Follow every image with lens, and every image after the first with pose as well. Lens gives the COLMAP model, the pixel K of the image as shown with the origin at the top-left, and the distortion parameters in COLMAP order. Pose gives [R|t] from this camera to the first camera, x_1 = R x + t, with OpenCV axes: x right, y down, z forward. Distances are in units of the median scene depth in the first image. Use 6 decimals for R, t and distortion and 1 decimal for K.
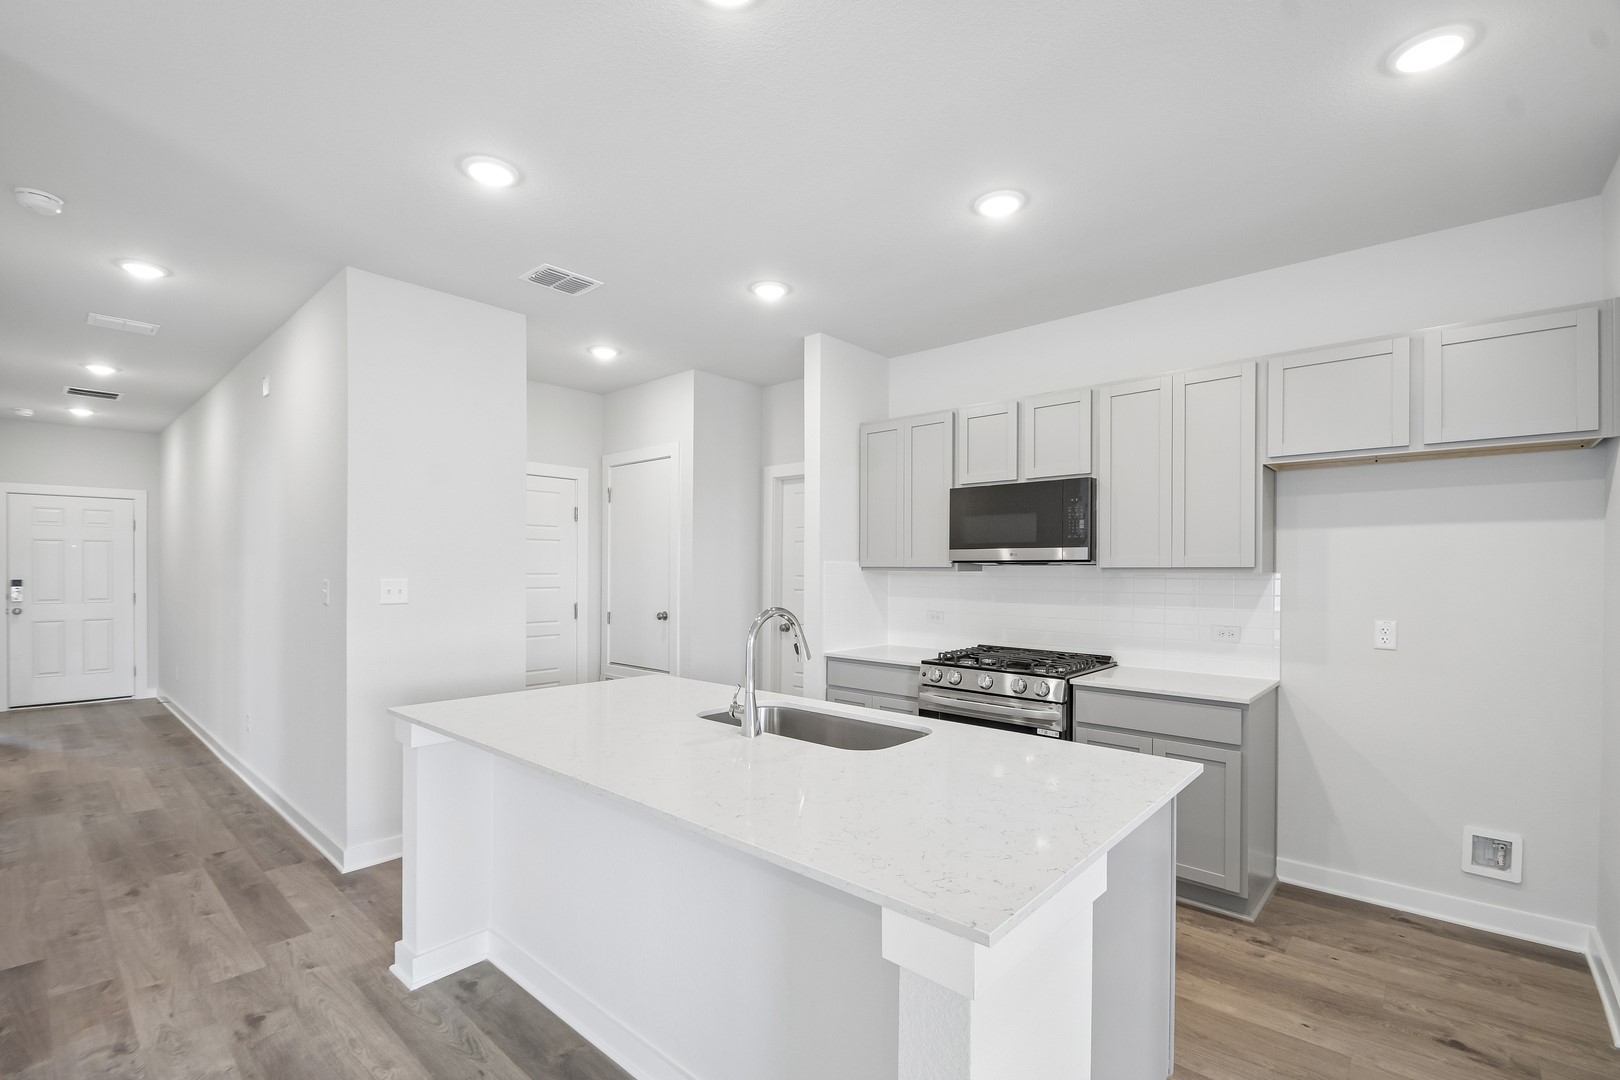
lens RADIAL K [[713.5, 0, 790.7], [0, 713.5, 561.6], [0, 0, 1]] dist [0.003184, 0.000123]
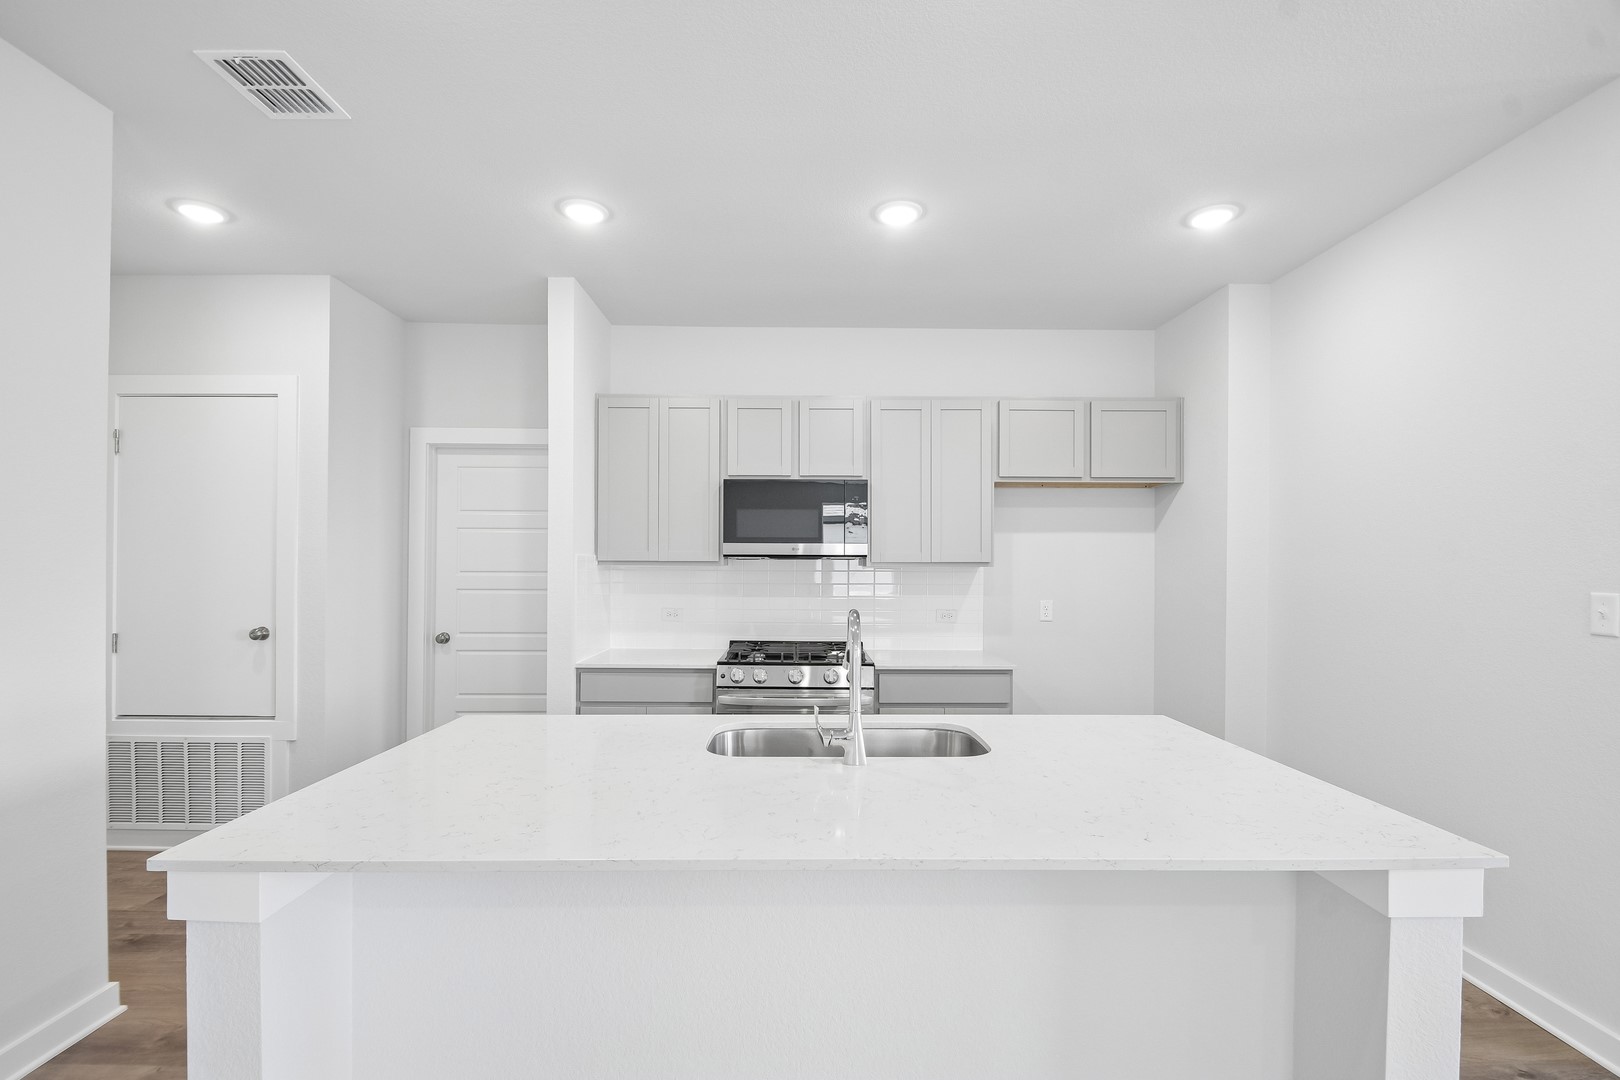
lens RADIAL K [[709.3, 0, 812.4], [0, 709.3, 567.1], [0, 0, 1]] dist [0.002785, -0.015023]
pose [[0.725183, 0.000224, 0.688556, -0.357618], [-0.007639, 0.999941, 0.007720, 0.007726], [-0.688514, -0.010858, 0.725142, 0.244073]]
